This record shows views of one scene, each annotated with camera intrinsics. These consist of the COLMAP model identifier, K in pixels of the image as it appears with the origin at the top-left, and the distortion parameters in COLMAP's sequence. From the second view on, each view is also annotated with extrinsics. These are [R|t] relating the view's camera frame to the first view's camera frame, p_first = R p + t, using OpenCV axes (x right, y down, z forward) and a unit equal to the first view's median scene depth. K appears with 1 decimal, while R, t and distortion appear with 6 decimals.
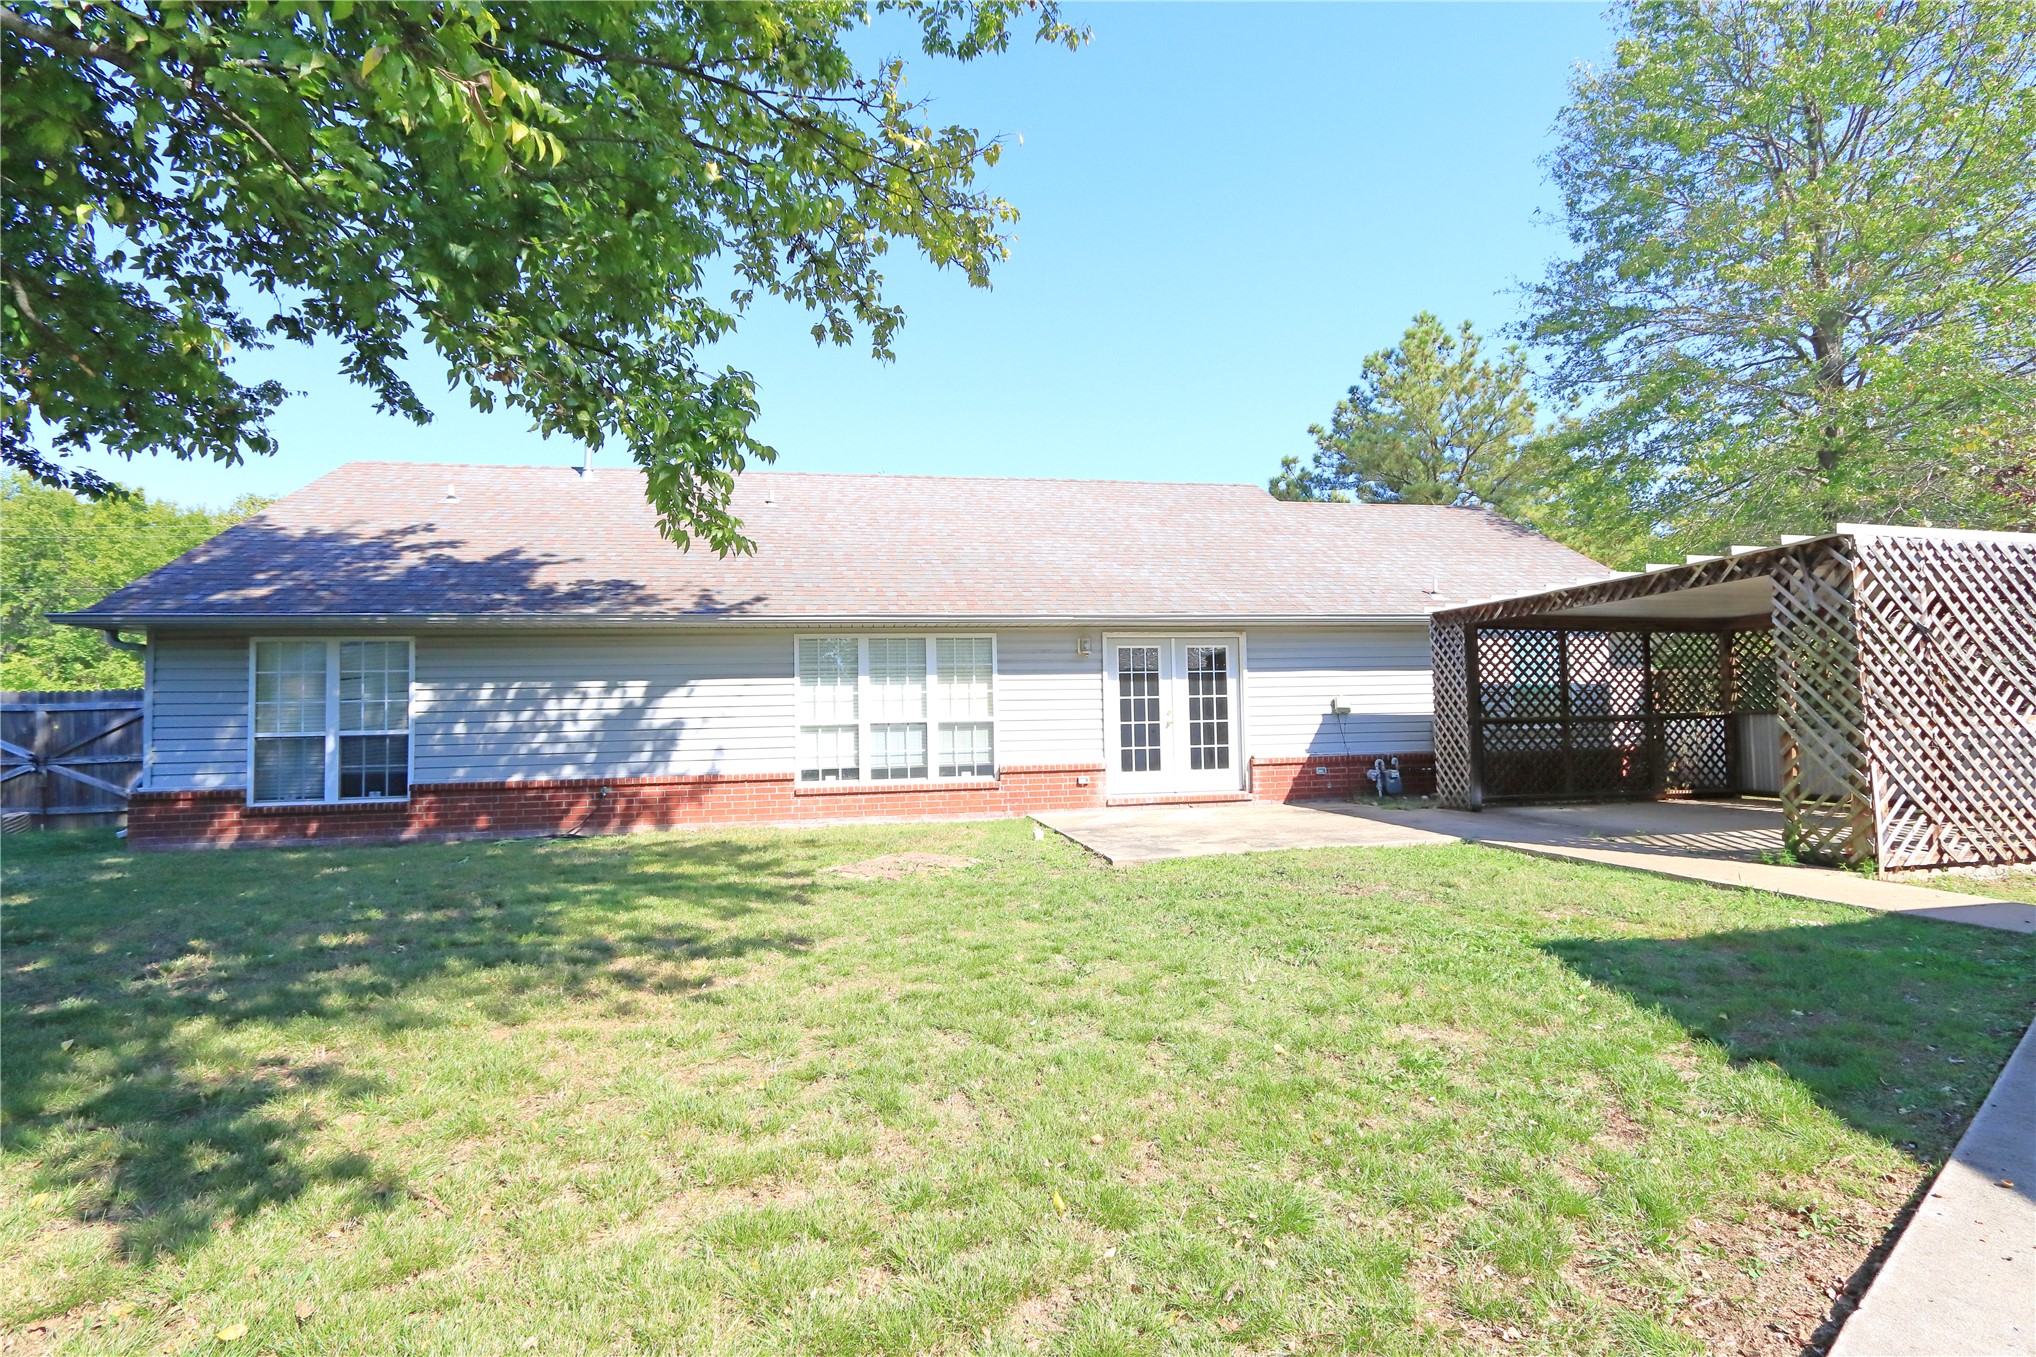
lens RADIAL K [[928.6, 0, 1009.4], [0, 928.6, 670.0], [0, 0, 1]] dist [0.000878, -0.000620]
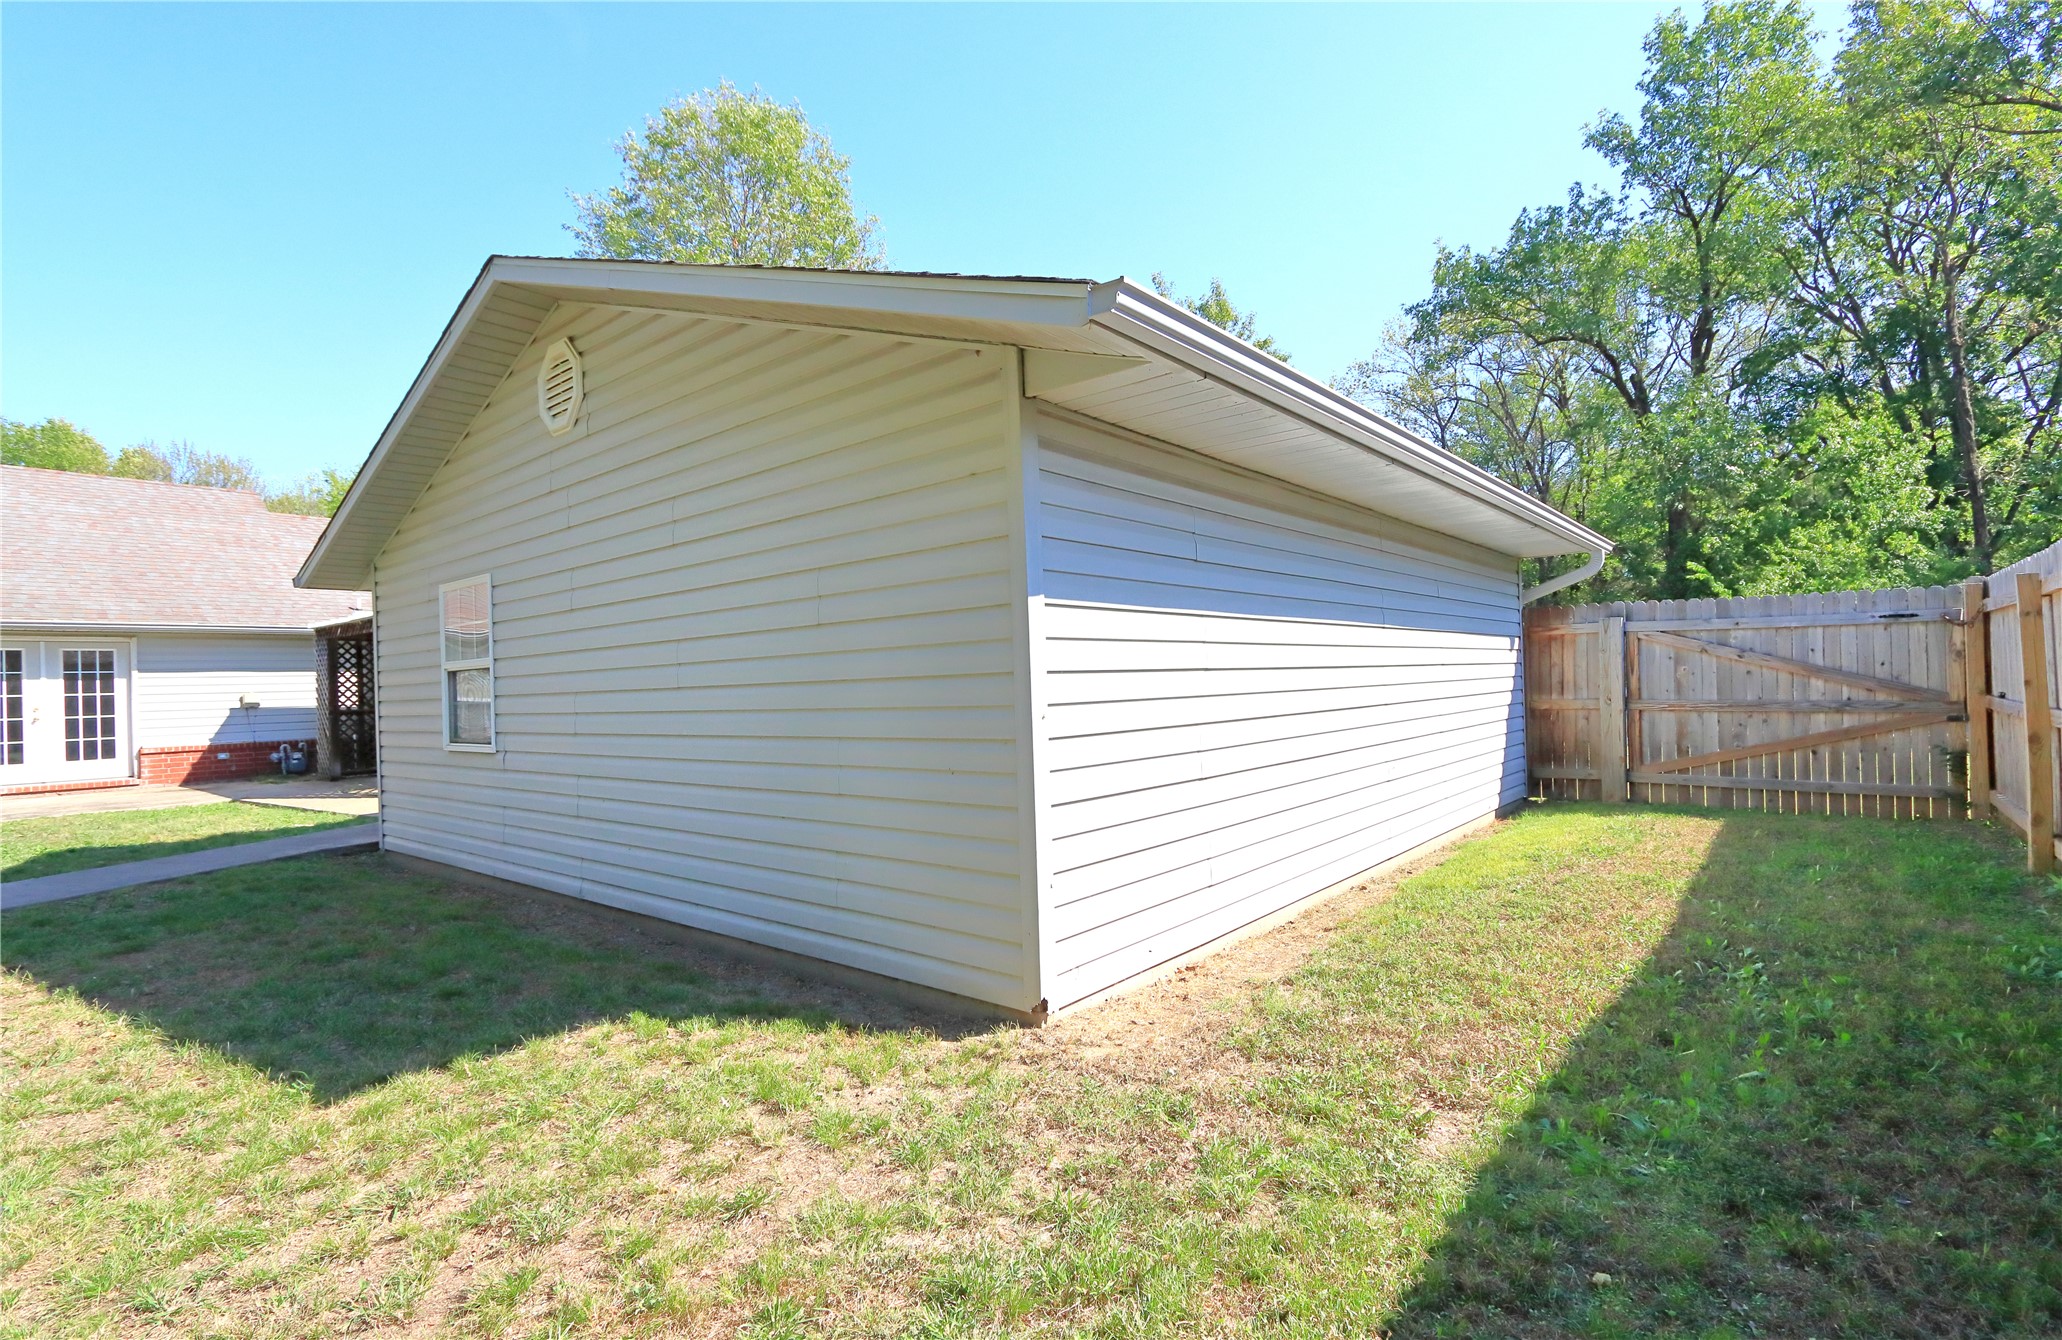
lens RADIAL K [[953.1, 0, 1029.6], [0, 953.1, 665.6], [0, 0, 1]] dist [-0.004166, 0.000117]
pose [[0.761413, 0.009664, 0.648195, 0.333573], [-0.019058, 0.999790, 0.007482, -0.036124], [-0.647987, -0.018050, 0.761437, -0.596396]]
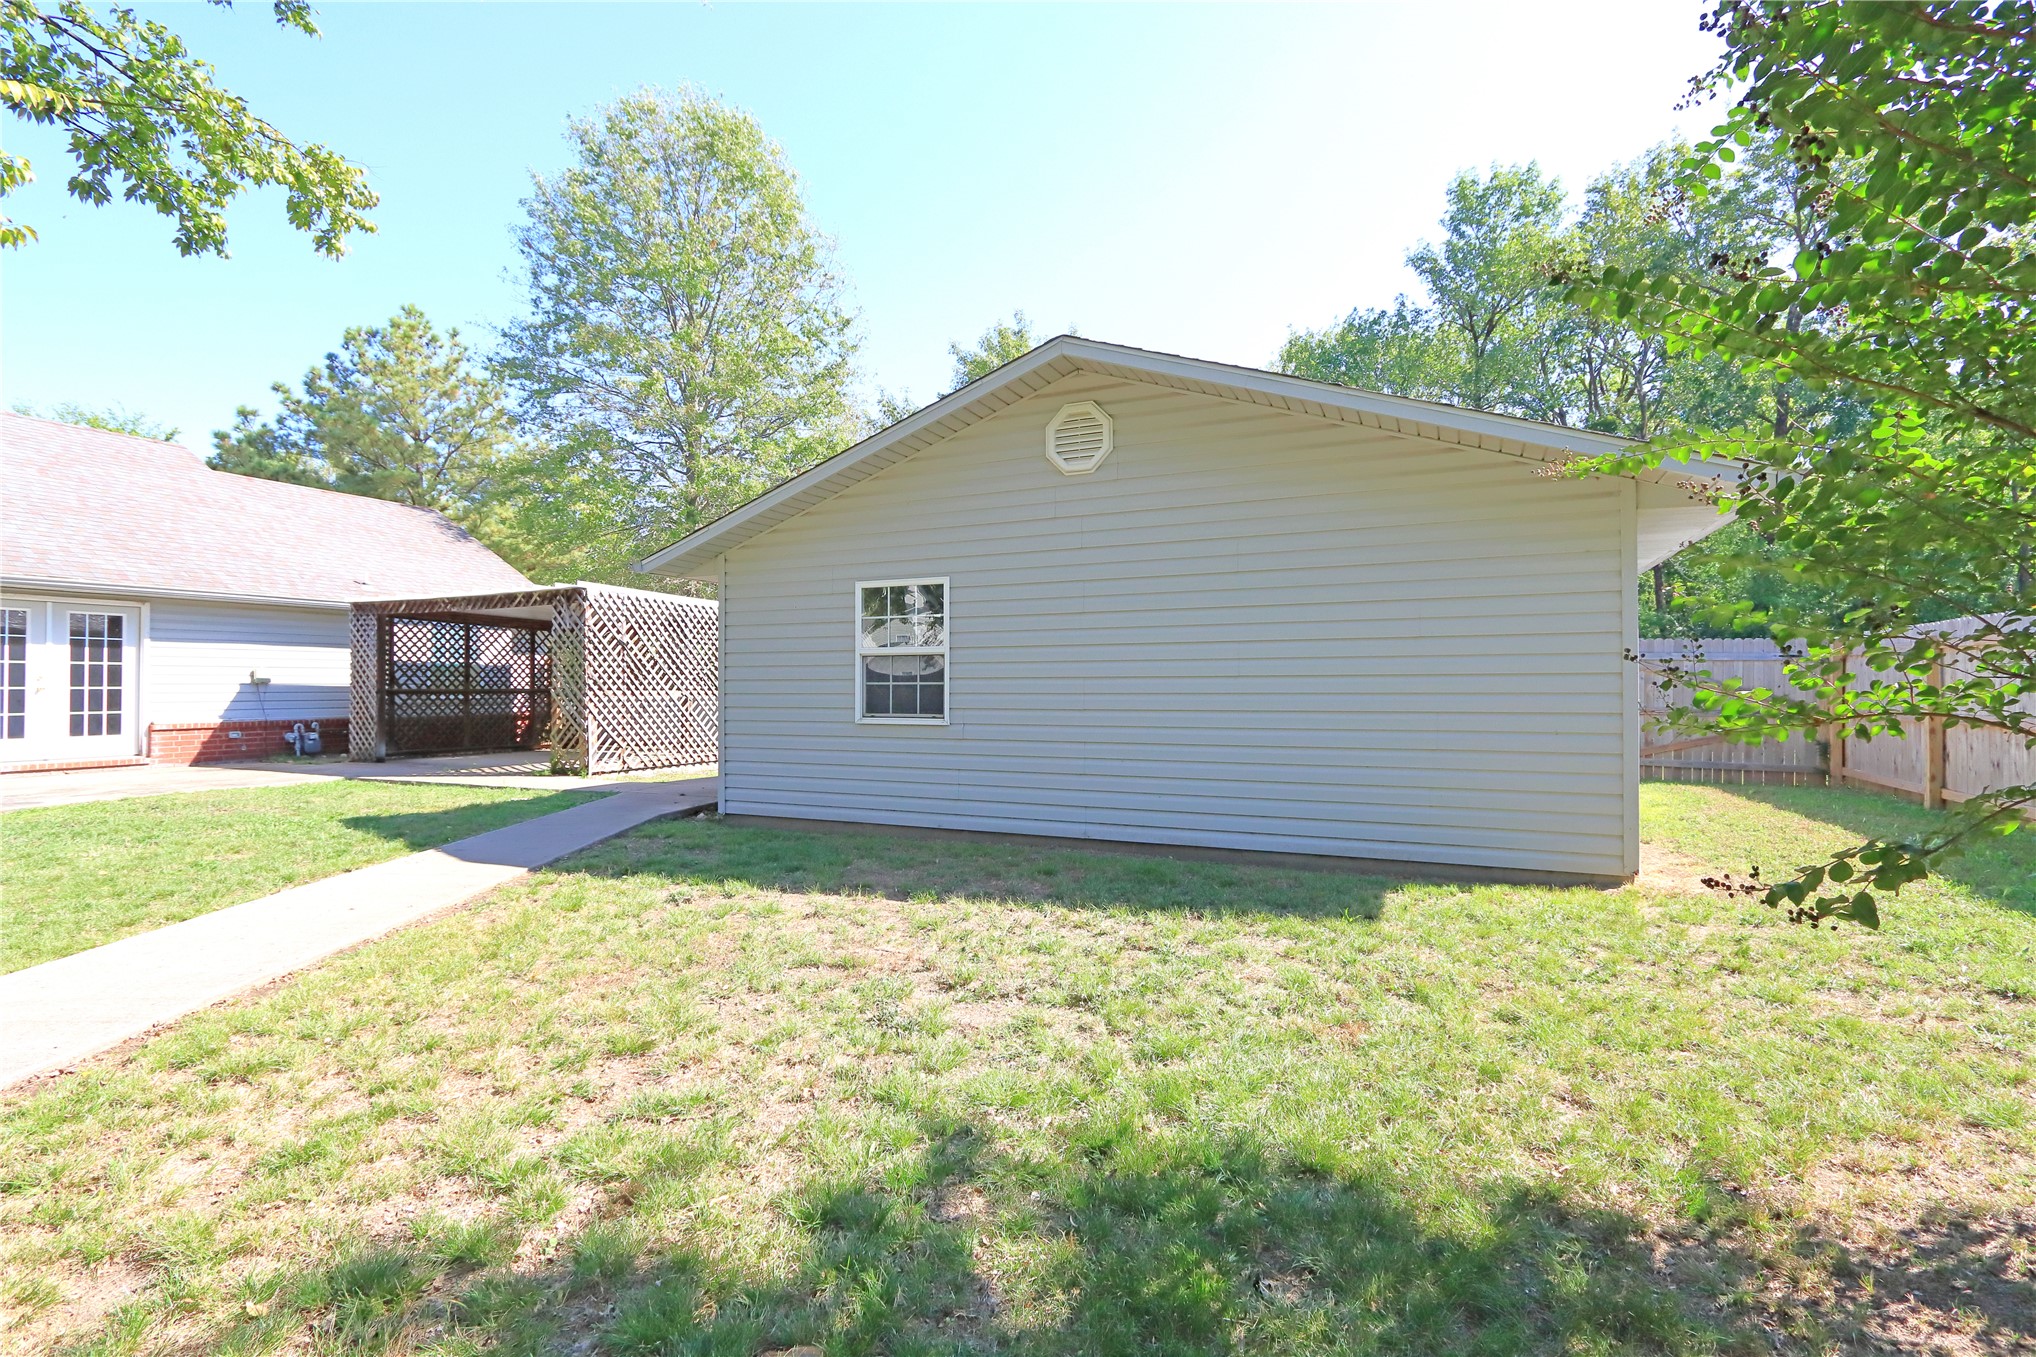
lens RADIAL K [[928.6, 0, 1016.9], [0, 928.6, 679.0], [0, 0, 1]] dist [0.000878, -0.000620]
pose [[0.564012, 0.026537, 0.825340, -0.052709], [-0.054889, 0.998478, 0.005406, -0.014430], [-0.823941, -0.048351, 0.564610, -0.385316]]
